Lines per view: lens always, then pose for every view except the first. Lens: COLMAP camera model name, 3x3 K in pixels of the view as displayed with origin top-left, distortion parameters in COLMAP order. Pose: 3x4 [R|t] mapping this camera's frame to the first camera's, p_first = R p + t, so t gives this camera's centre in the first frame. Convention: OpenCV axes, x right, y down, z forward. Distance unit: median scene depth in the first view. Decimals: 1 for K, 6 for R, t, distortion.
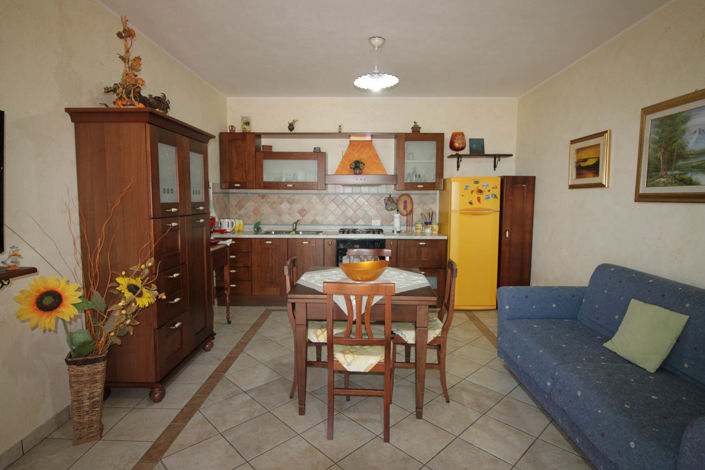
lens RADIAL K [[372.2, 0, 352.5], [0, 372.2, 235.0], [0, 0, 1]] dist [-0.001951, -0.011389]
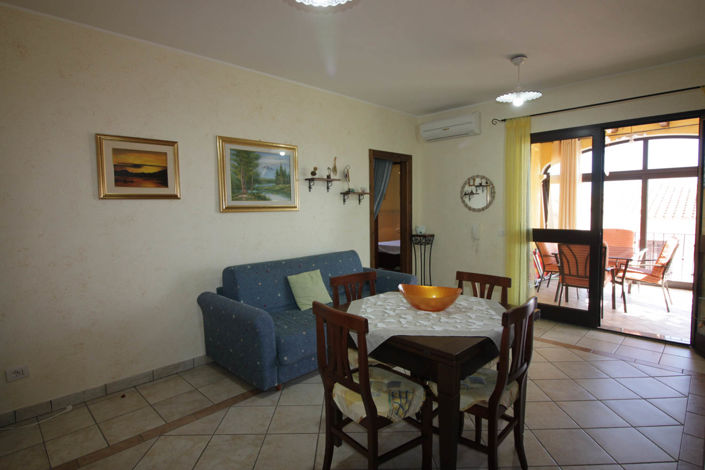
lens RADIAL K [[372.2, 0, 352.5], [0, 372.2, 235.0], [0, 0, 1]] dist [-0.001951, -0.011389]
pose [[-0.722208, -0.047099, 0.690071, -0.212486], [0.079493, 0.985416, 0.150453, -0.091364], [-0.687093, 0.163514, -0.707931, 0.867887]]
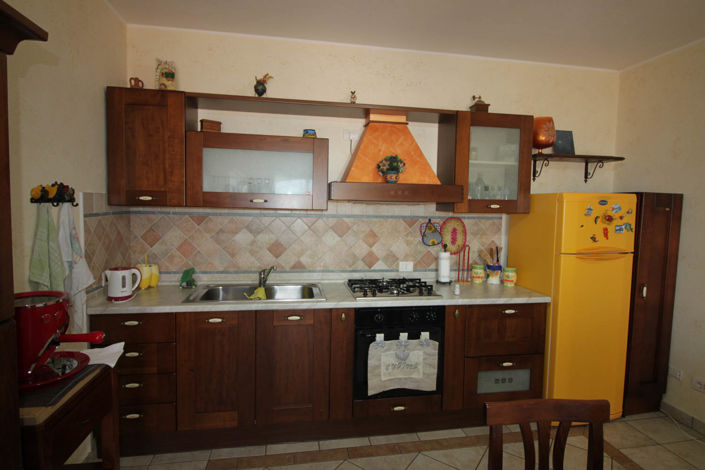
lens RADIAL K [[372.2, 0, 352.5], [0, 372.2, 235.0], [0, 0, 1]] dist [-0.001951, -0.011389]
pose [[0.983028, 0.001229, 0.183451, -0.132886], [0.002626, 0.999781, -0.020769, -0.074588], [-0.183437, 0.020898, 0.982809, 0.472773]]
